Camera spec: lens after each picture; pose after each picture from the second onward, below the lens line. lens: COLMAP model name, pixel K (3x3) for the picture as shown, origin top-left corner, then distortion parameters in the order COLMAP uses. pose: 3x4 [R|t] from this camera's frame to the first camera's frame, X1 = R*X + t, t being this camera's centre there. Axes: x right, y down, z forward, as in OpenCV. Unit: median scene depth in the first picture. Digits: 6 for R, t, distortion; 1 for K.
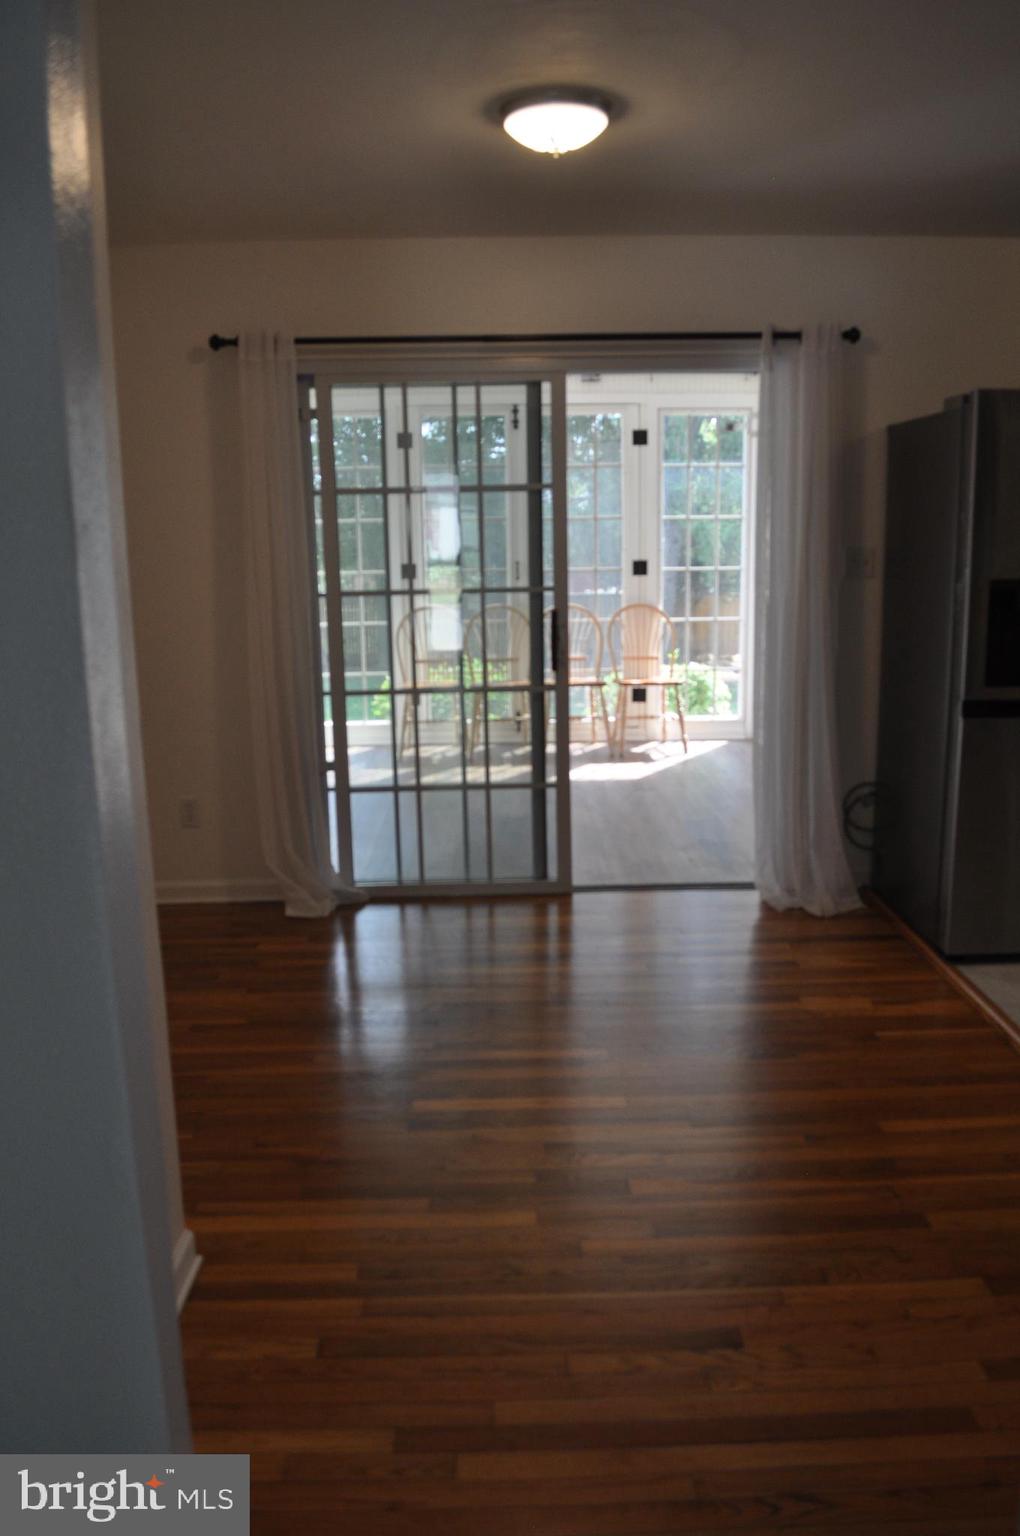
lens RADIAL K [[1232.6, 0, 480.5], [0, 1232.6, 773.2], [0, 0, 1]] dist [-0.072837, 0.006358]
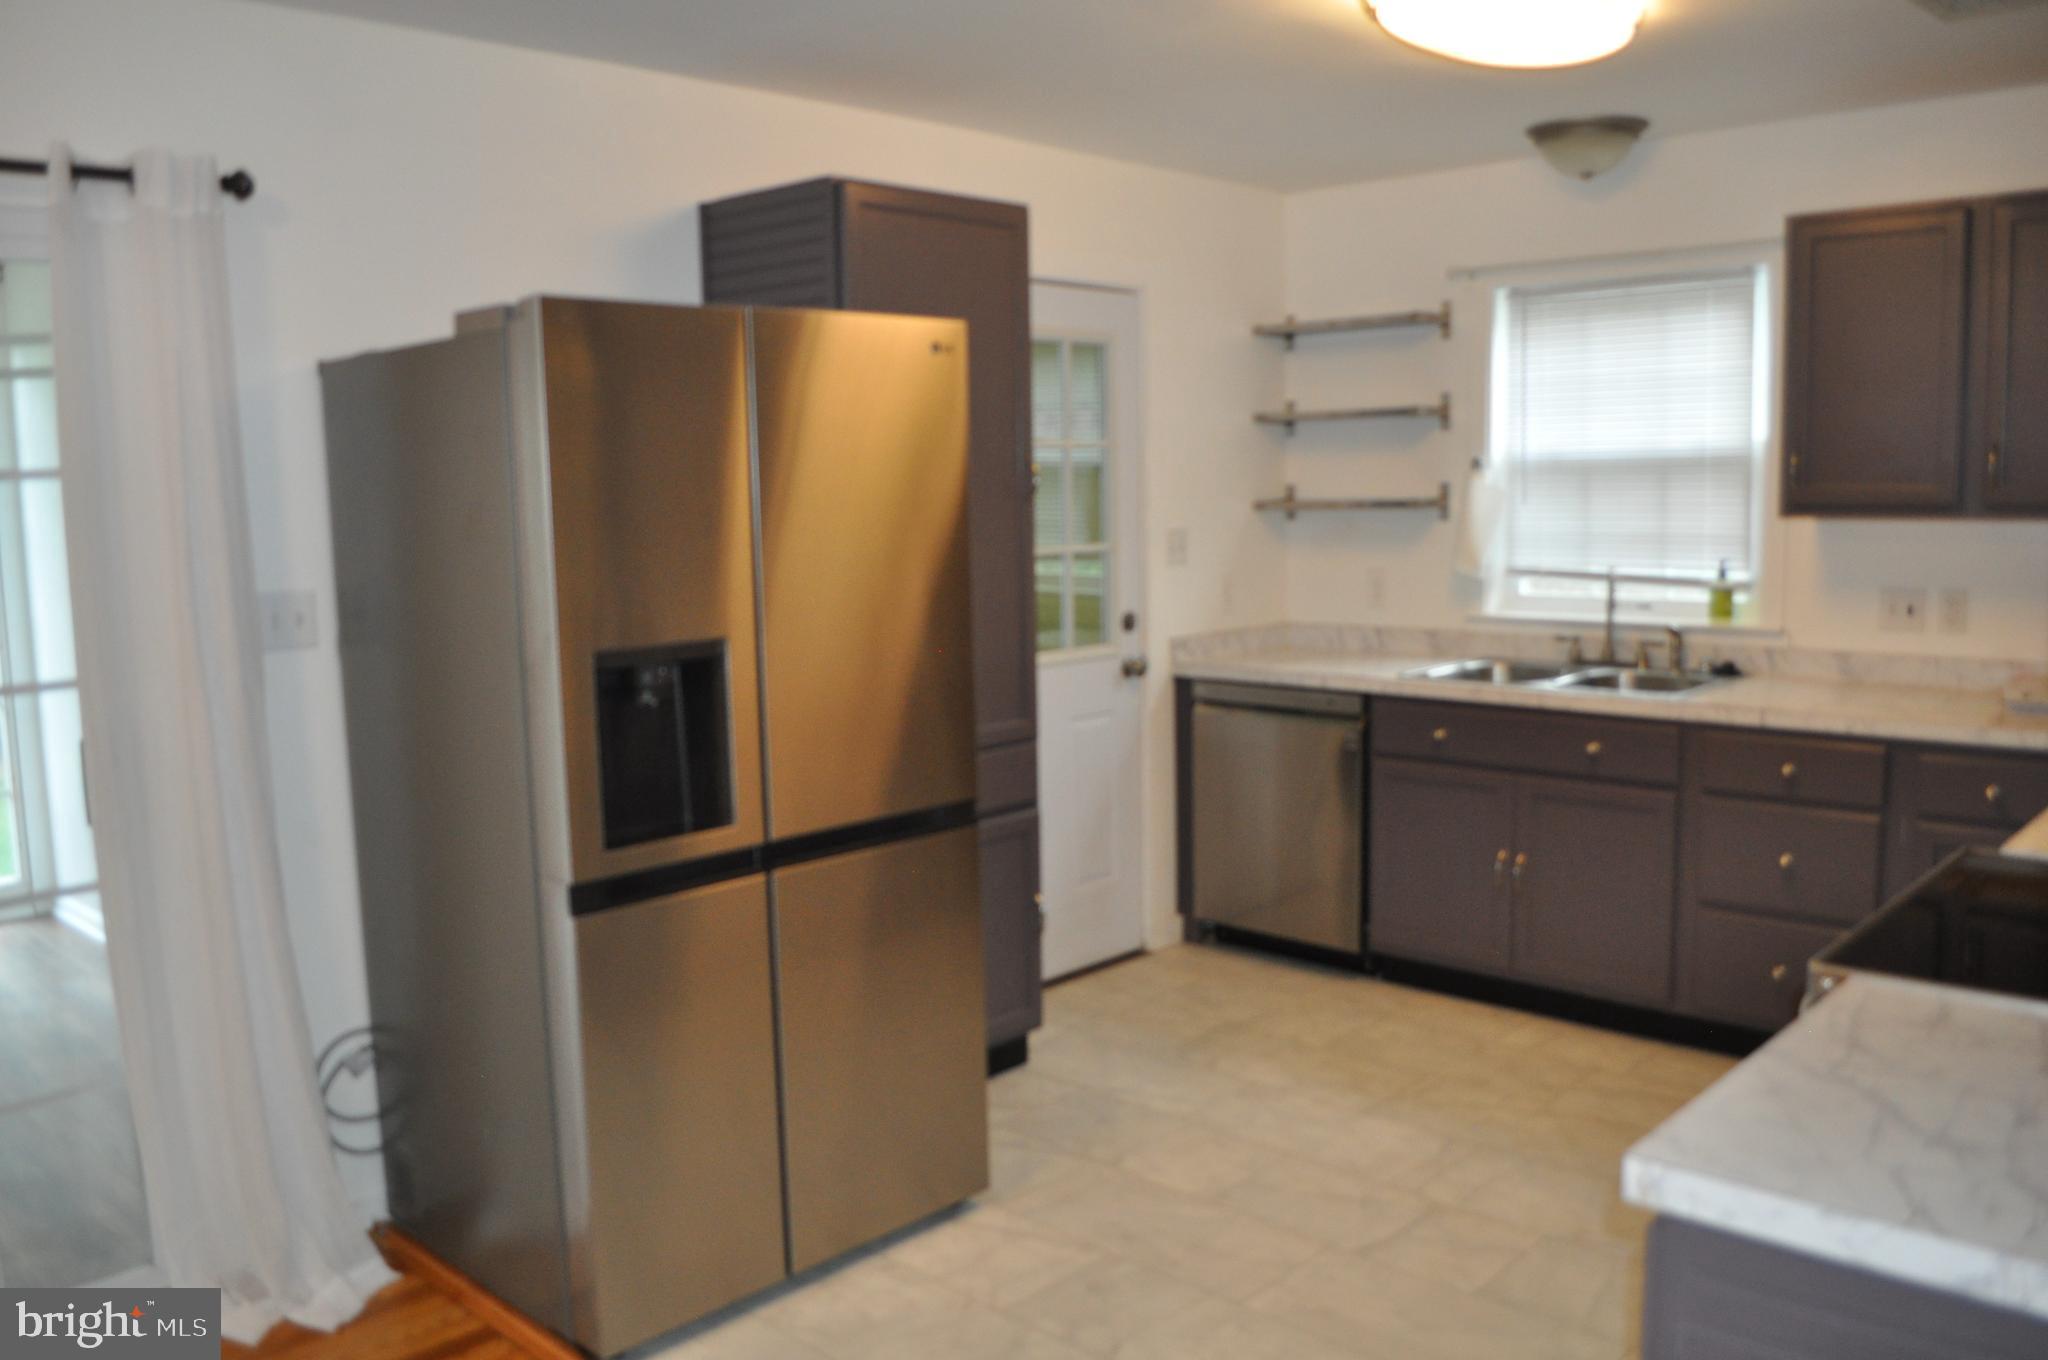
lens RADIAL K [[1643.5, 0, 1024.0], [0, 1643.5, 680.0], [0, 0, 1]] dist [-0.072837, 0.006358]
pose [[0.691897, -0.087841, 0.716633, 0.032977], [0.154419, 0.987608, -0.028033, -0.085034], [-0.705289, 0.130058, 0.696887, 0.321651]]
